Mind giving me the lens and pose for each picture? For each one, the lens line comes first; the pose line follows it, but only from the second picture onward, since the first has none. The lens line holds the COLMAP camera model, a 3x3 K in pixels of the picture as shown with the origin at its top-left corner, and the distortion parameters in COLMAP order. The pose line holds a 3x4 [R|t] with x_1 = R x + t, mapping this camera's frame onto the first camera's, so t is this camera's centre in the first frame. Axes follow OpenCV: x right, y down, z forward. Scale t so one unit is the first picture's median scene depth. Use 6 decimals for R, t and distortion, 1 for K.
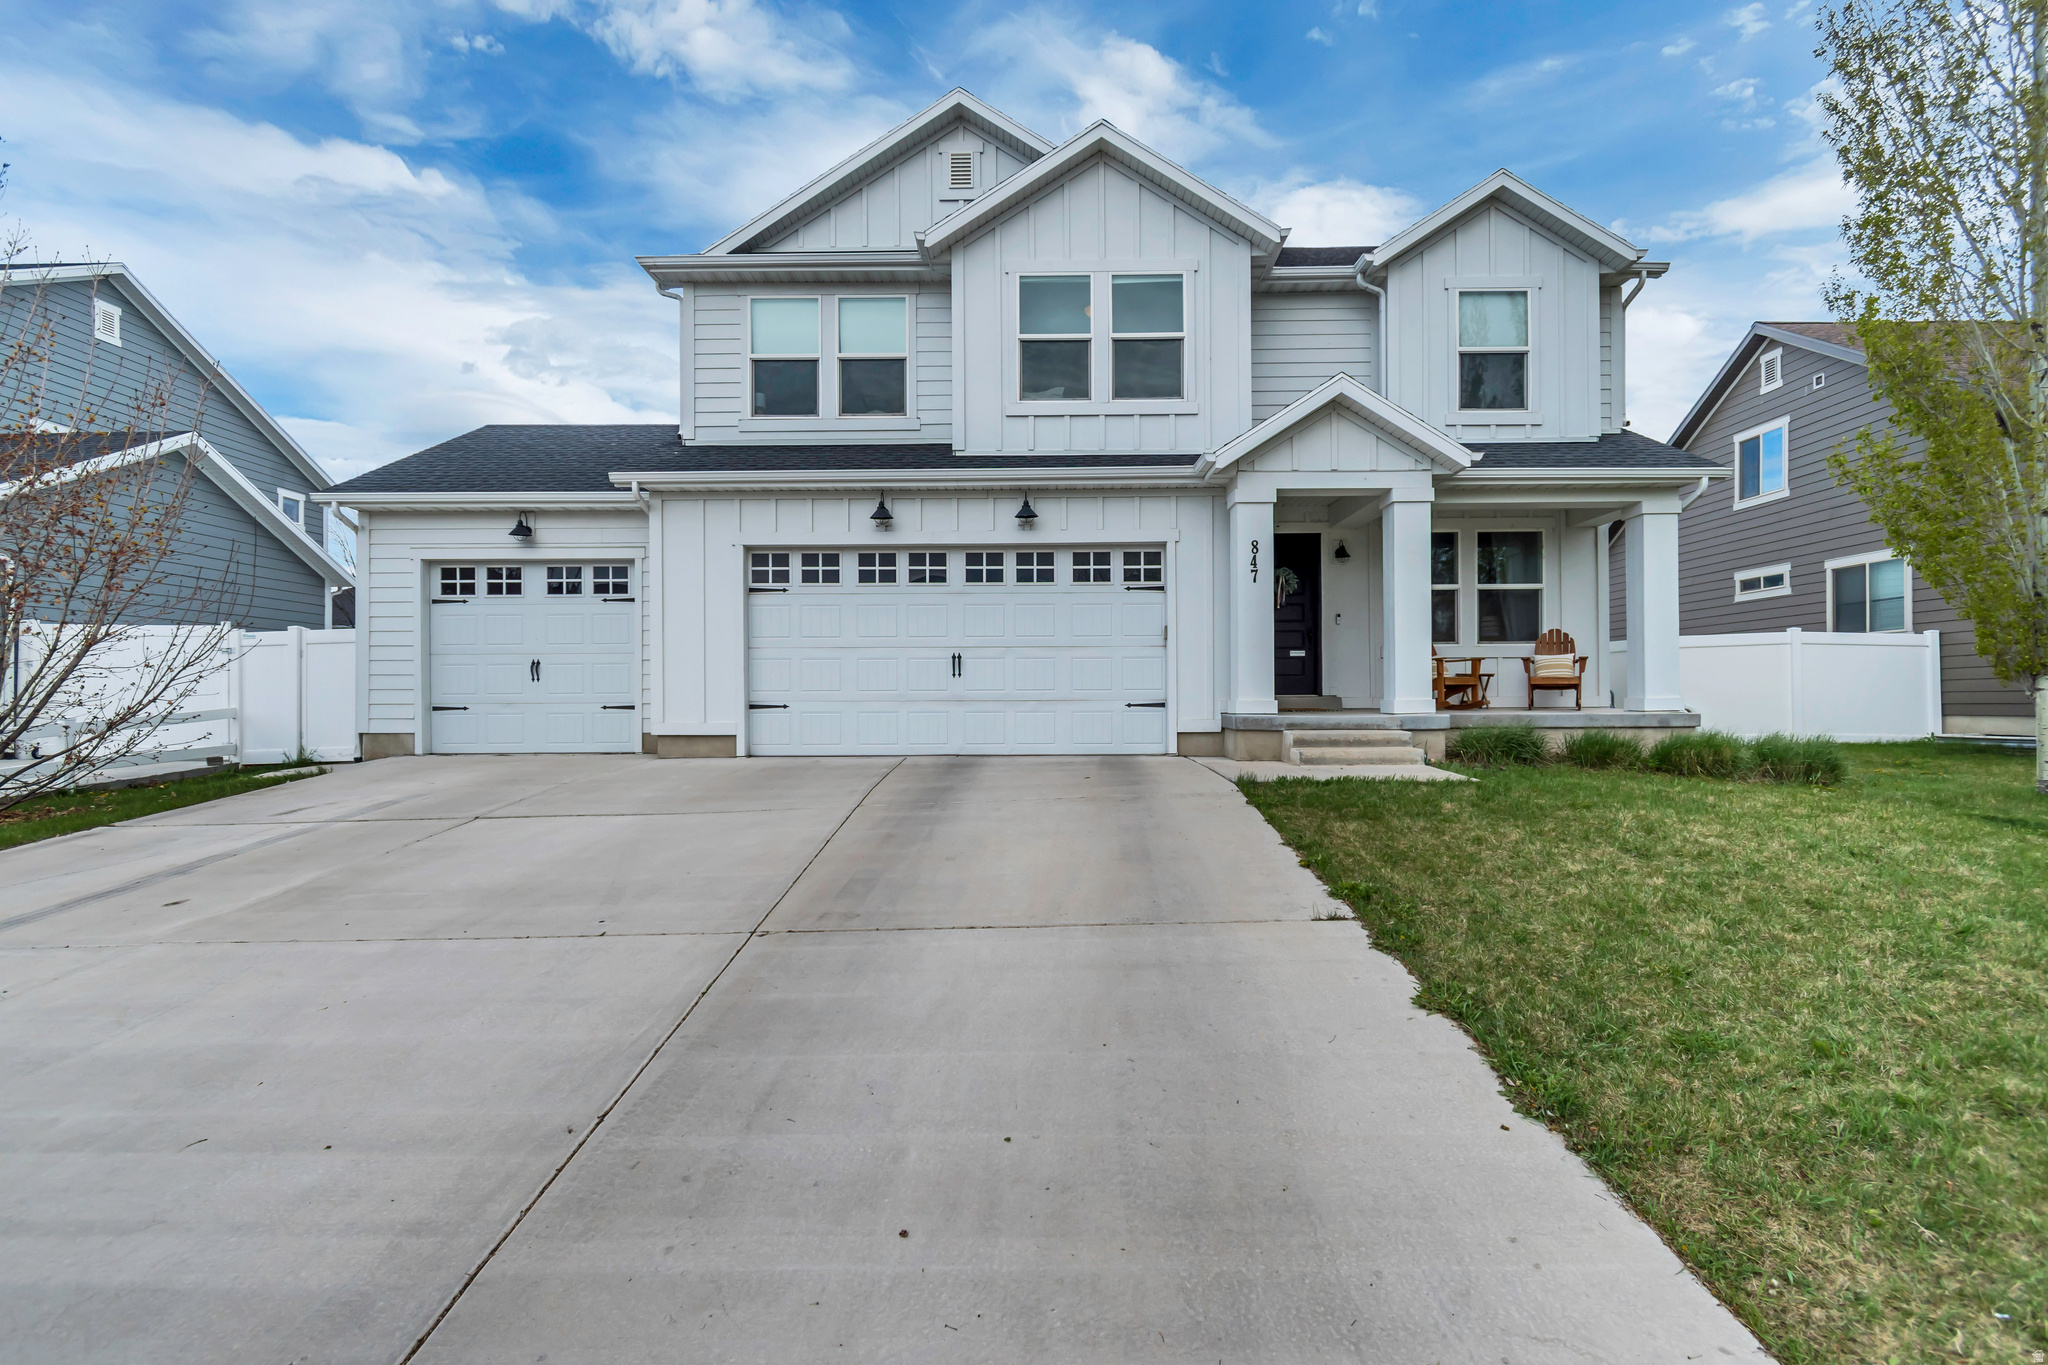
lens RADIAL K [[987.6, 0, 1012.1], [0, 987.6, 710.9], [0, 0, 1]] dist [0.002632, -0.000147]
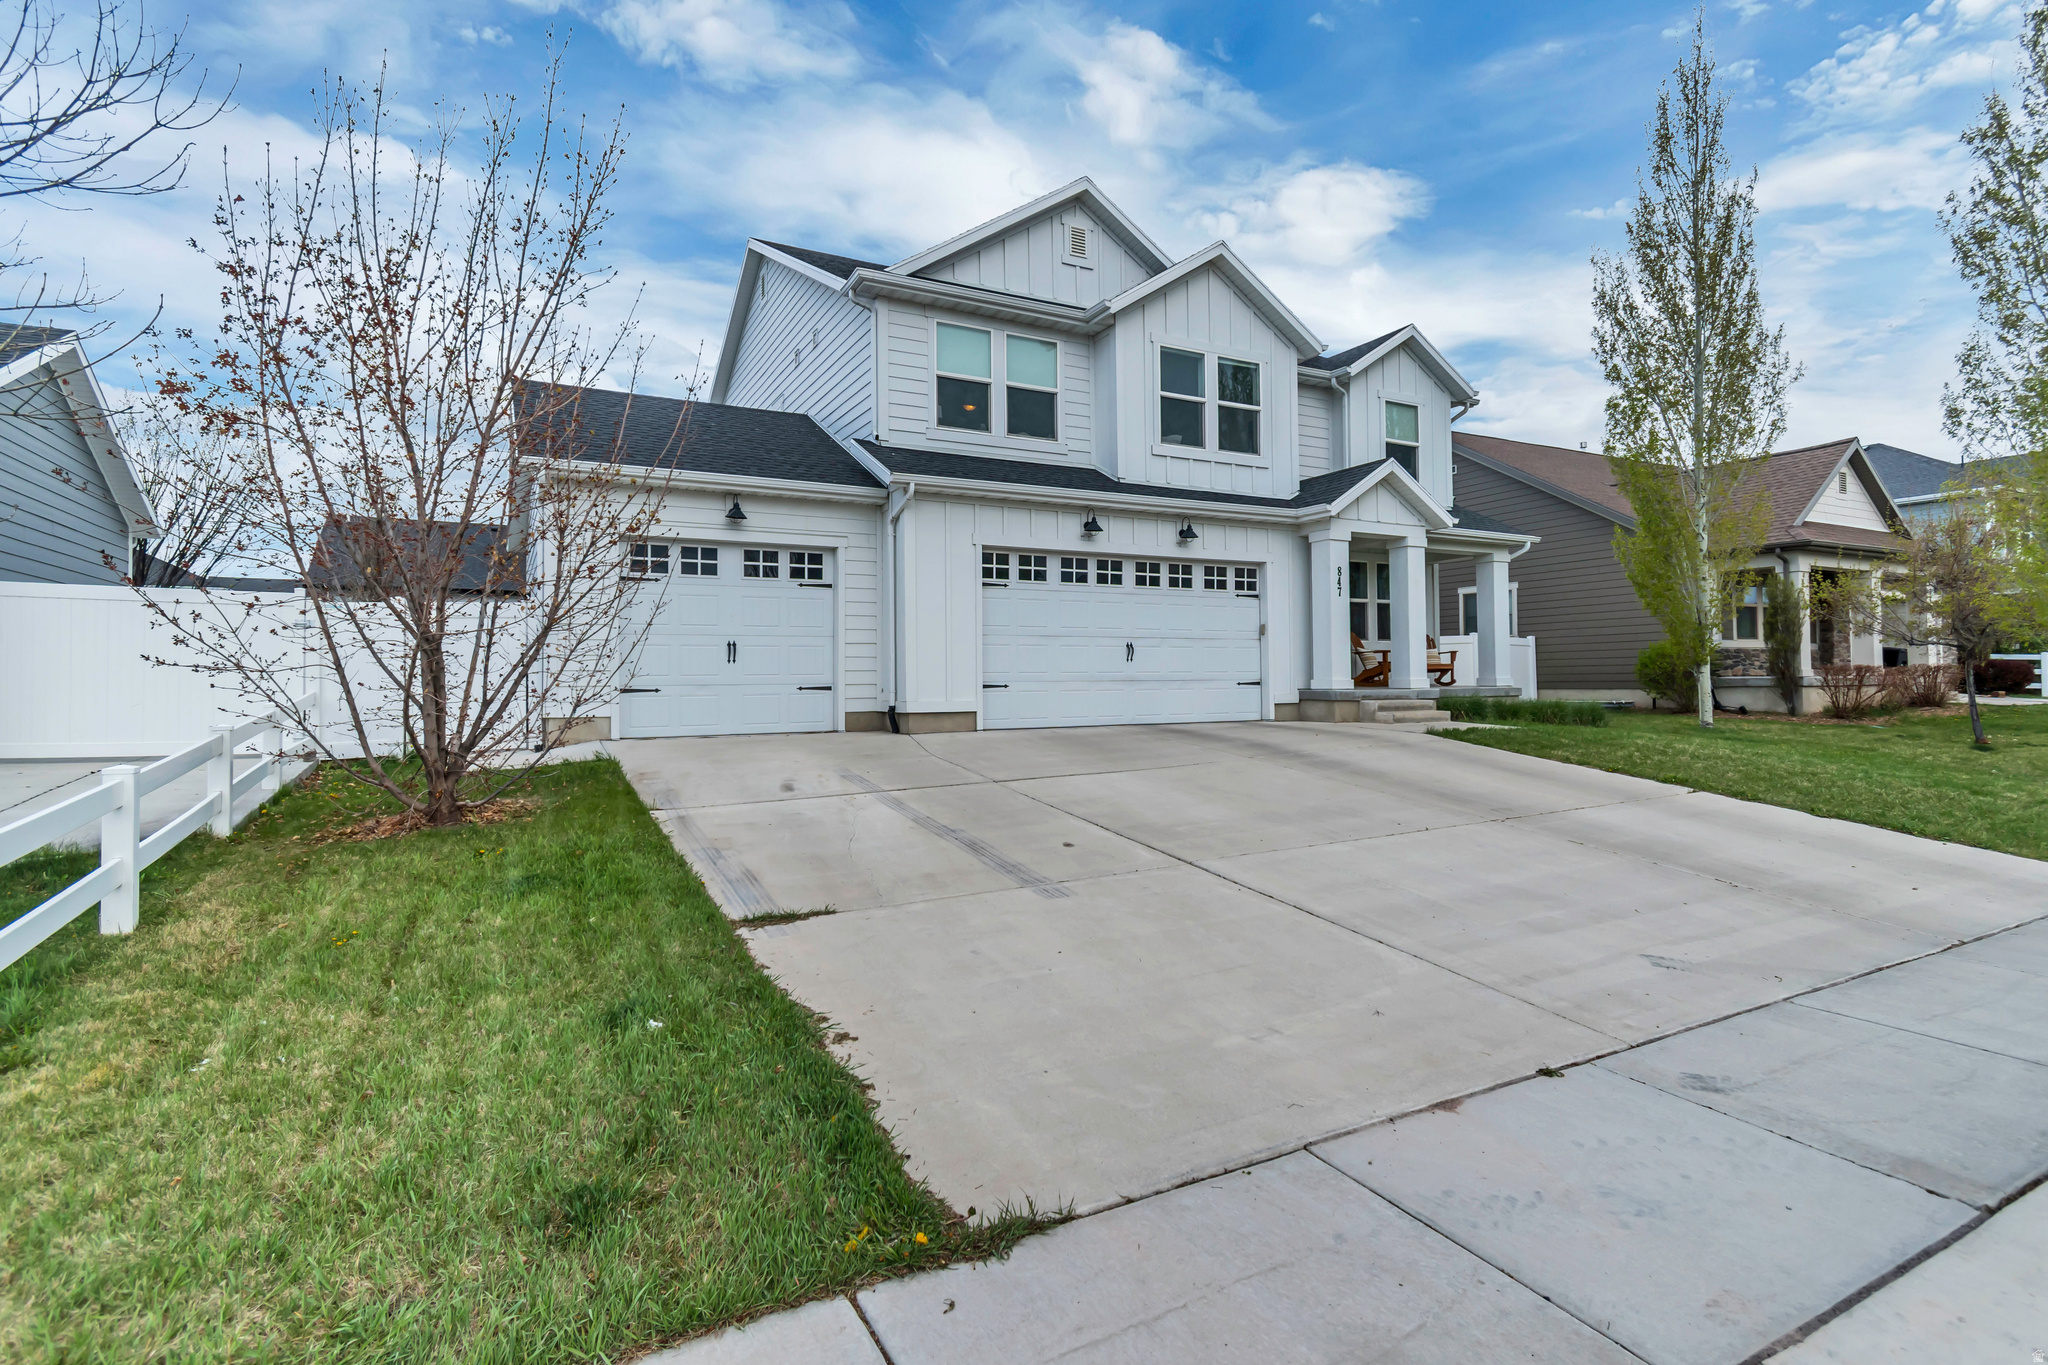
lens RADIAL K [[991.3, 0, 1024.0], [0, 991.3, 682.5], [0, 0, 1]] dist [-0.002602, -0.000491]
pose [[0.876767, -0.003497, 0.480904, -0.758037], [0.009629, 0.999901, -0.010284, 0.003510], [-0.480820, 0.013647, 0.876713, -0.025412]]
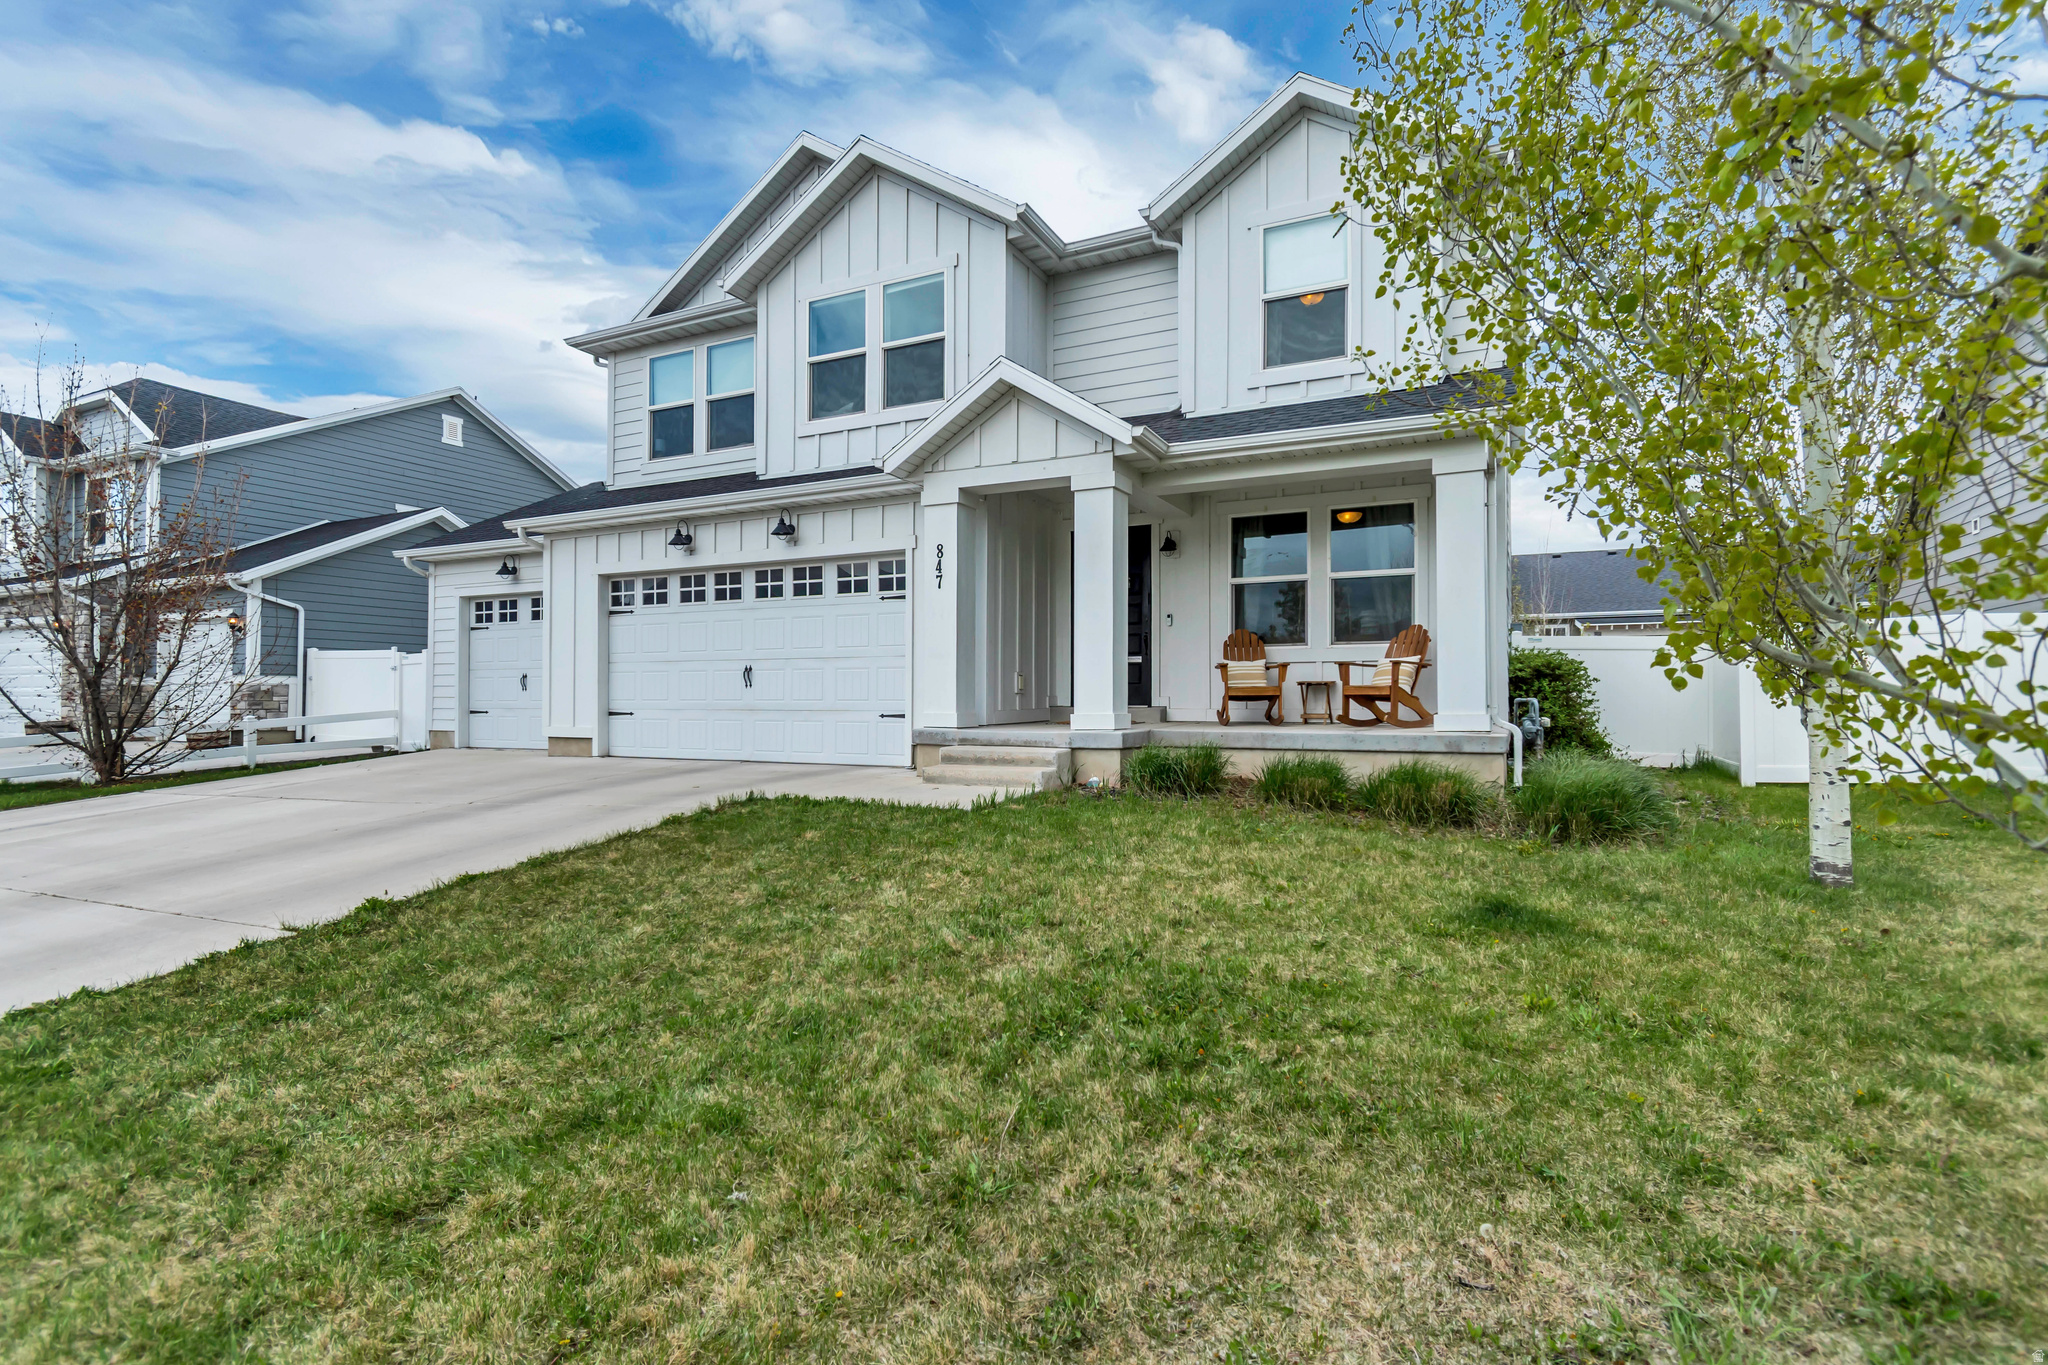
lens RADIAL K [[987.6, 0, 1012.1], [0, 987.6, 710.9], [0, 0, 1]] dist [0.002632, -0.000147]
pose [[0.900437, 0.008935, -0.434895, 0.656593], [-0.010205, 0.999948, -0.000585, -0.010747], [0.434867, 0.004964, 0.900481, 0.157676]]
